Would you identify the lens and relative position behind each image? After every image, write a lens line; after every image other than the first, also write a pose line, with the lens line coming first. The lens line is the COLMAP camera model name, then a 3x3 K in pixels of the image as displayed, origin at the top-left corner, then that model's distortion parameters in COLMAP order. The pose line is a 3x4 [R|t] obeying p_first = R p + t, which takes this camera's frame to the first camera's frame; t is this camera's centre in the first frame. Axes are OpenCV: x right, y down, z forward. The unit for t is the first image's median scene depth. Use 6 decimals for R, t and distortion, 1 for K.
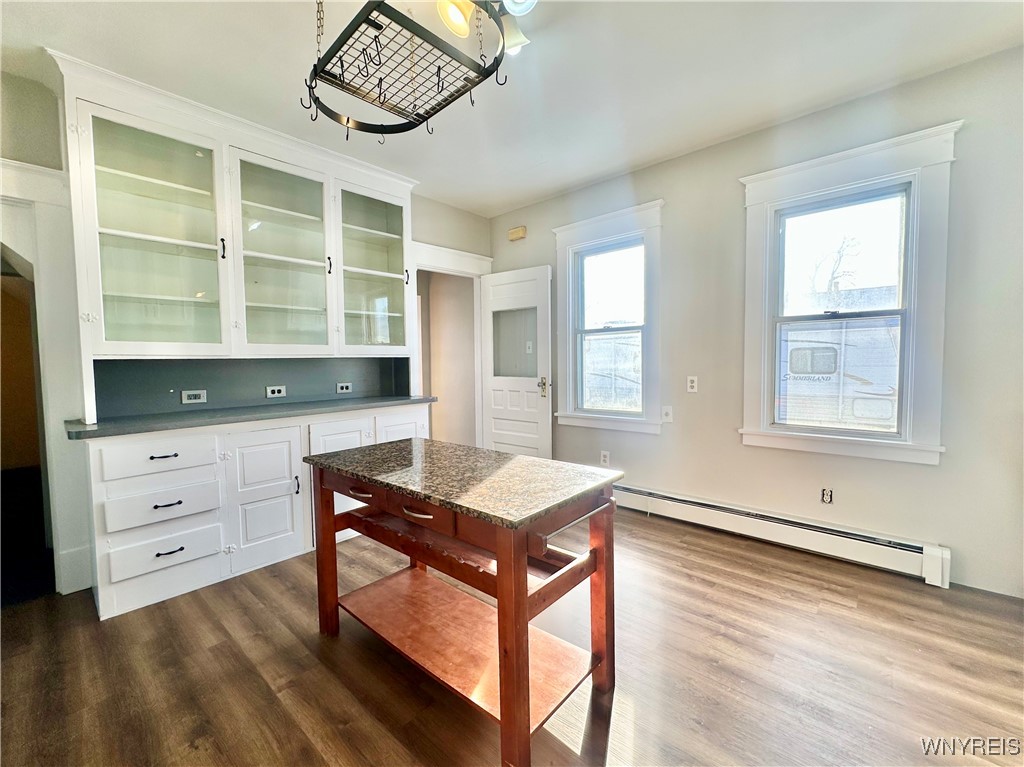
lens RADIAL K [[406.1, 0, 512.0], [0, 406.1, 383.5], [0, 0, 1]] dist [-0.002334, -0.000535]
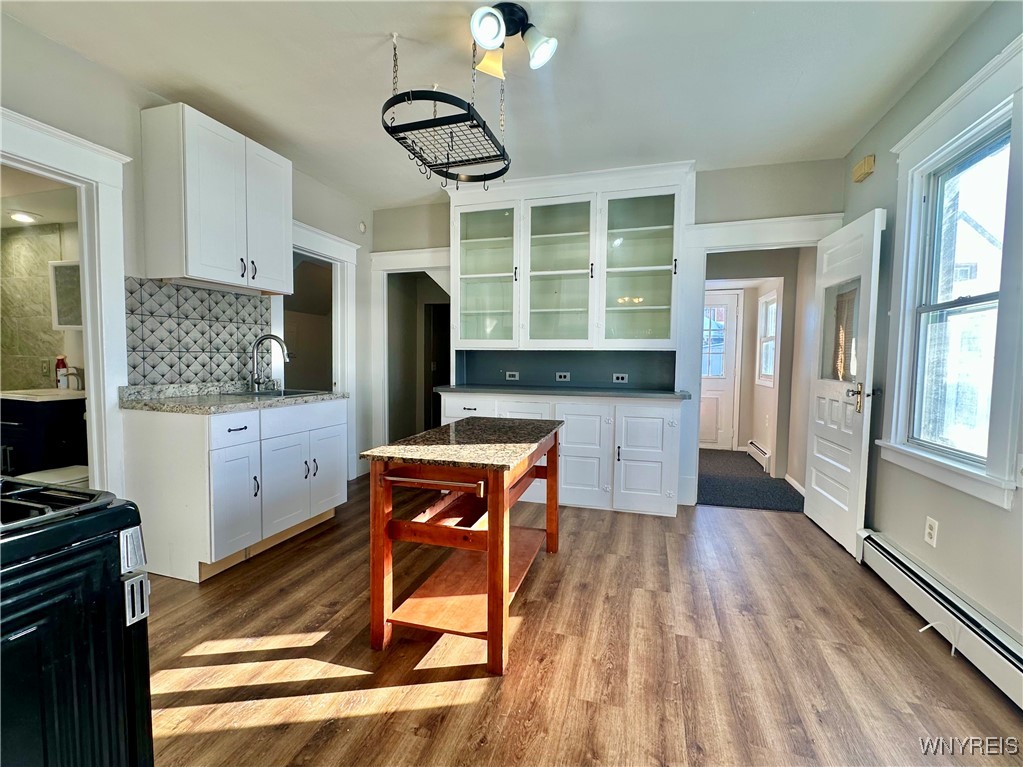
lens RADIAL K [[405.7, 0, 511.5], [0, 405.7, 383.5], [0, 0, 1]] dist [-0.002334, -0.000535]
pose [[0.489740, 0.080040, -0.868187, 0.407854], [-0.060982, 0.996483, 0.057469, -0.019370], [0.869733, 0.024799, 0.492898, 0.200766]]
